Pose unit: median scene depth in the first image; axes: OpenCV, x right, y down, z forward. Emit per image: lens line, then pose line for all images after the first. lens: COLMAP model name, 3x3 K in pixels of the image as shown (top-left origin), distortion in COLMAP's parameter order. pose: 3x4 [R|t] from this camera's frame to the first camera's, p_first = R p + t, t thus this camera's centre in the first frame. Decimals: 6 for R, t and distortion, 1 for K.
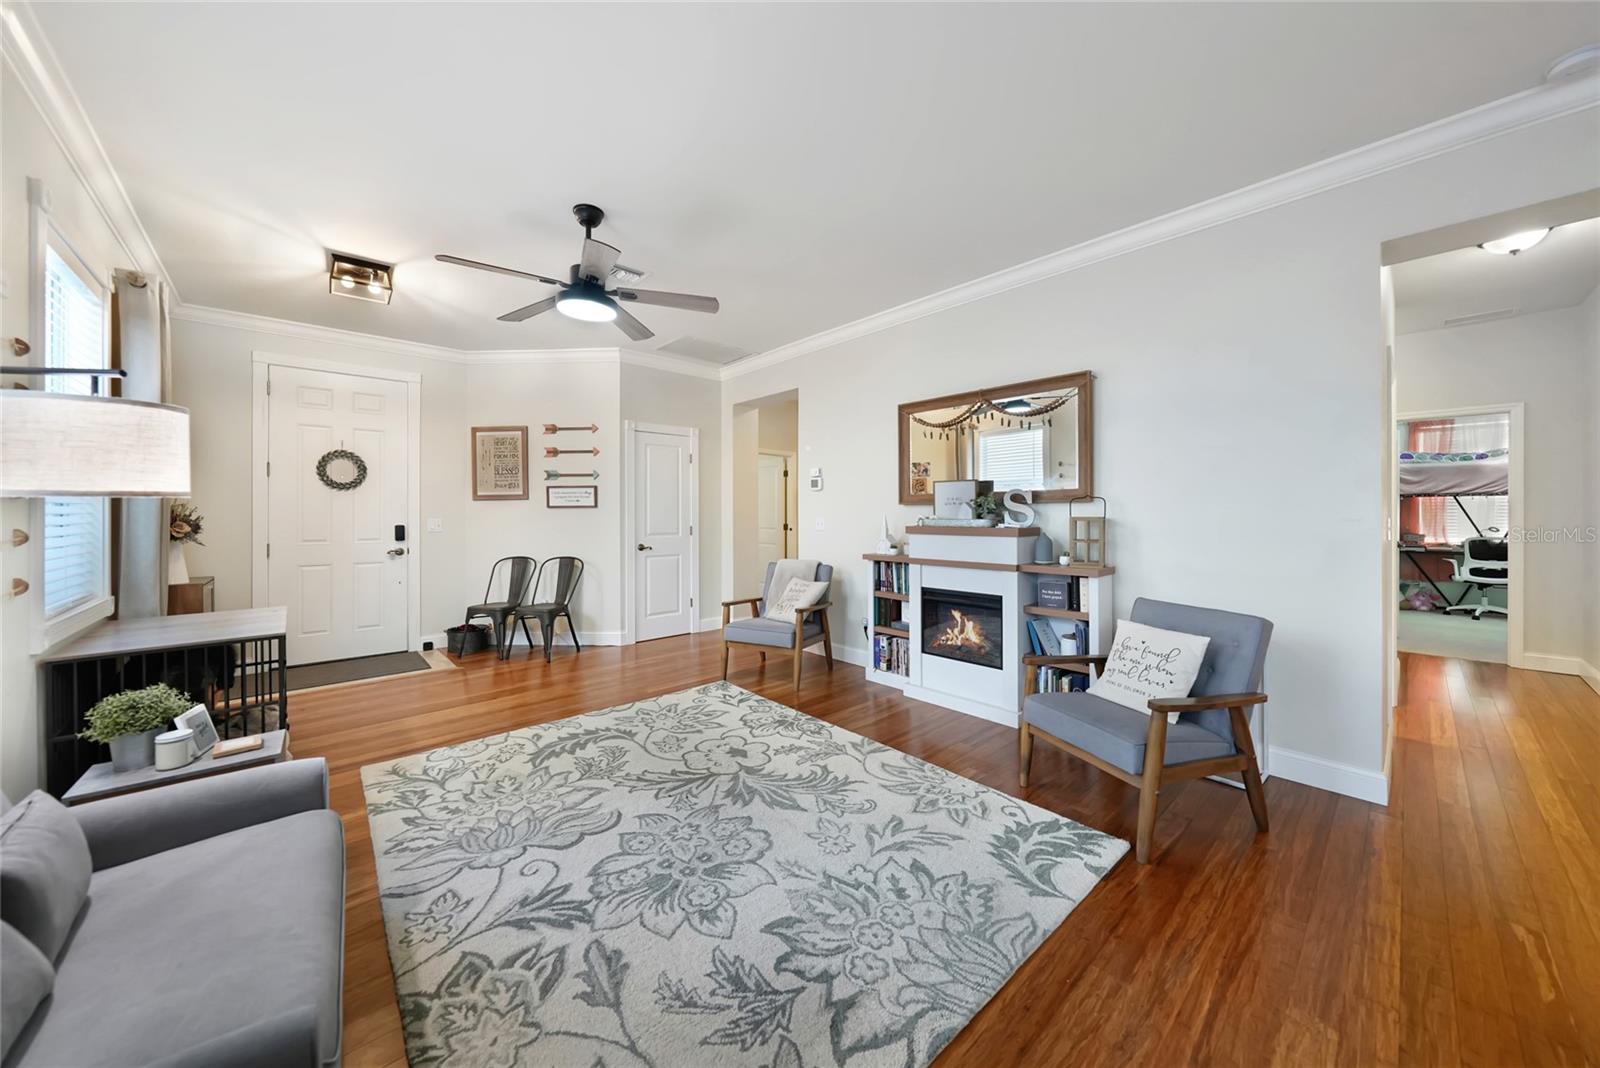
lens RADIAL K [[563.6, 0, 796.8], [0, 563.6, 509.6], [0, 0, 1]] dist [-0.004540, 0.000141]
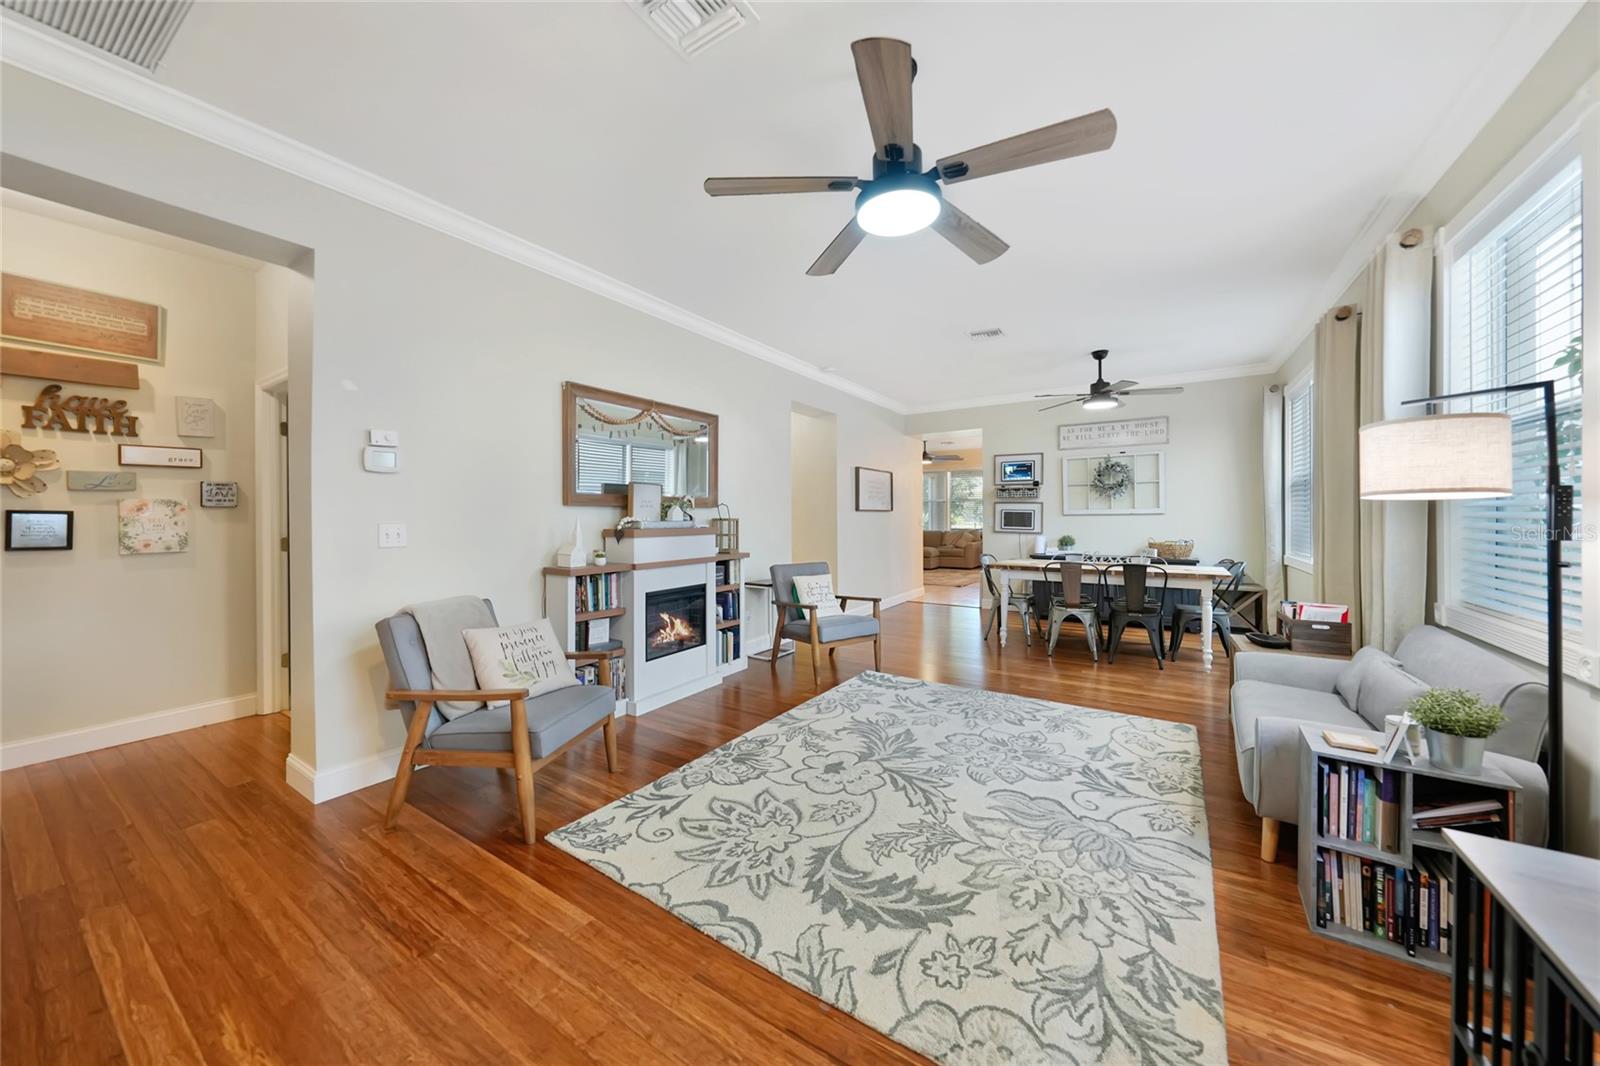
lens RADIAL K [[552.8, 0, 808.9], [0, 552.8, 519.7], [0, 0, 1]] dist [-0.001396, -0.000006]
pose [[-0.273003, -0.005714, 0.961996, -1.048397], [-0.001051, 0.999984, 0.005641, 0.009317], [-0.962013, 0.000529, -0.273005, 1.376632]]
